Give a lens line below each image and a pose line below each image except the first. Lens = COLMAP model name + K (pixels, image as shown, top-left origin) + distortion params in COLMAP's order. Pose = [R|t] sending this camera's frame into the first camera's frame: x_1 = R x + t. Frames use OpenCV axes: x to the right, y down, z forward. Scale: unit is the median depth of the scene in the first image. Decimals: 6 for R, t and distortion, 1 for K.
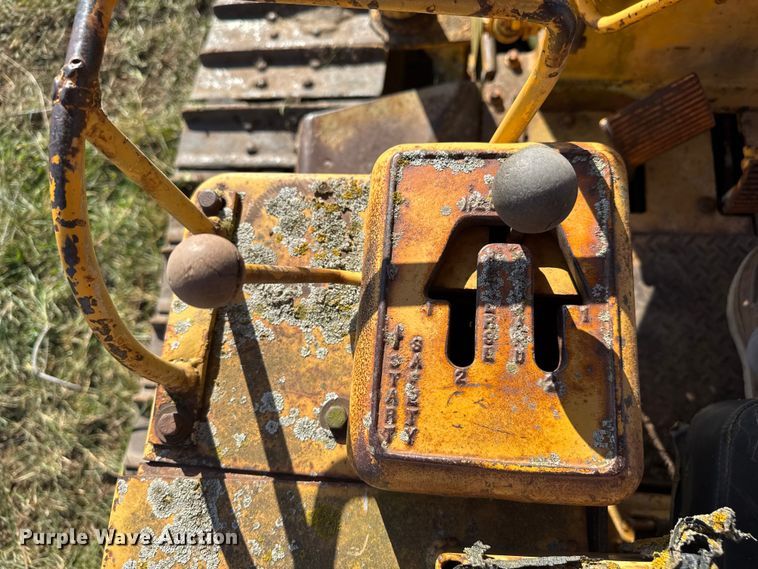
lens RADIAL K [[558.7, 0, 388.7], [0, 558.7, 284.2], [0, 0, 1]] dist [-0.006099, -0.005895]
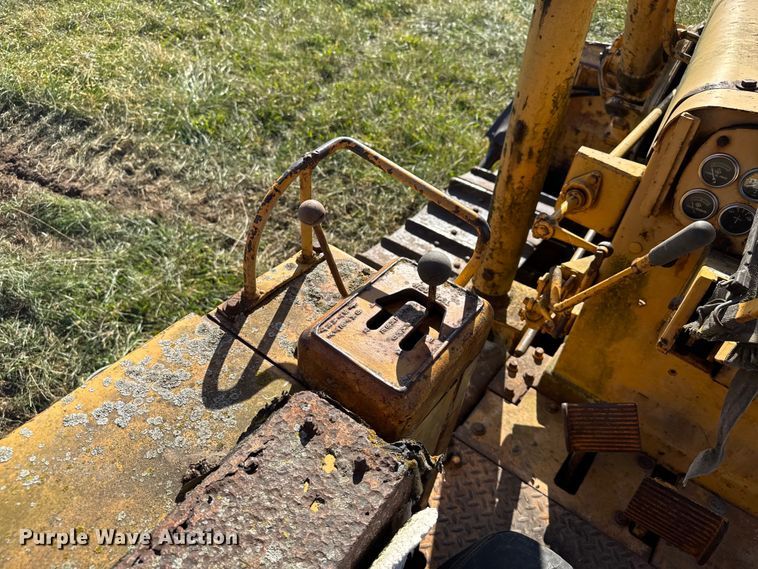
lens RADIAL K [[532.1, 0, 385.0], [0, 532.1, 285.8], [0, 0, 1]] dist [0.101703, -0.141023]
pose [[0.824107, 0.502982, -0.260494, 0.473103], [-0.566253, 0.719910, -0.401357, 0.614428], [-0.014343, 0.478267, 0.878097, -0.648747]]
